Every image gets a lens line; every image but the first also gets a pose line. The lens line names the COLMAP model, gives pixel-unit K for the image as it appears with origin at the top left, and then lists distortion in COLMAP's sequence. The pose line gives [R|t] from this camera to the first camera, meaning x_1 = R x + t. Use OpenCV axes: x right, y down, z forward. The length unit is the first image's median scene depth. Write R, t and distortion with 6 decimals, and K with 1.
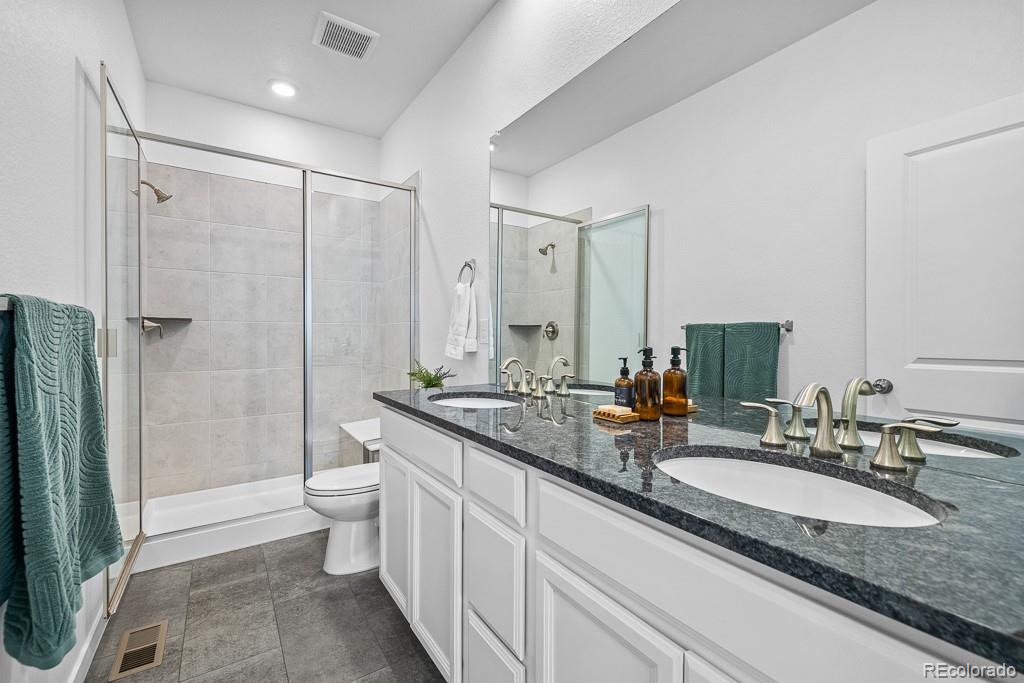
lens RADIAL K [[434.6, 0, 503.6], [0, 434.6, 335.3], [0, 0, 1]] dist [0.002869, -0.000328]
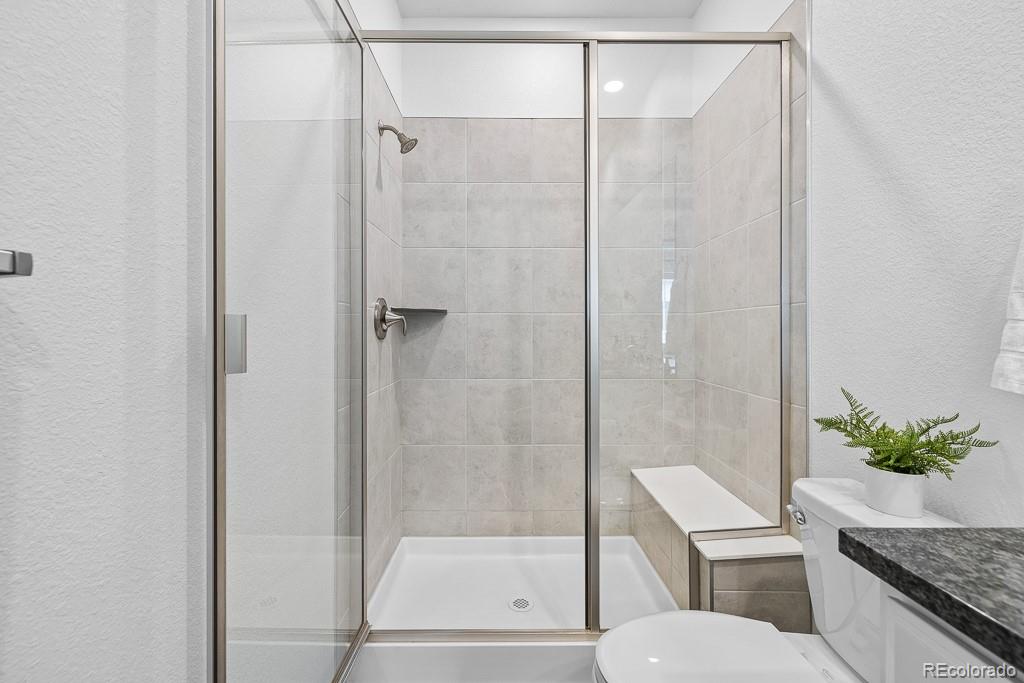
lens RADIAL K [[434.6, 0, 508.6], [0, 434.6, 335.4], [0, 0, 1]] dist [0.002869, -0.000328]
pose [[0.842924, 0.000226, -0.538033, -0.205246], [-0.001329, 0.999998, -0.001663, 0.007077], [0.538031, 0.002117, 0.842922, 0.399065]]
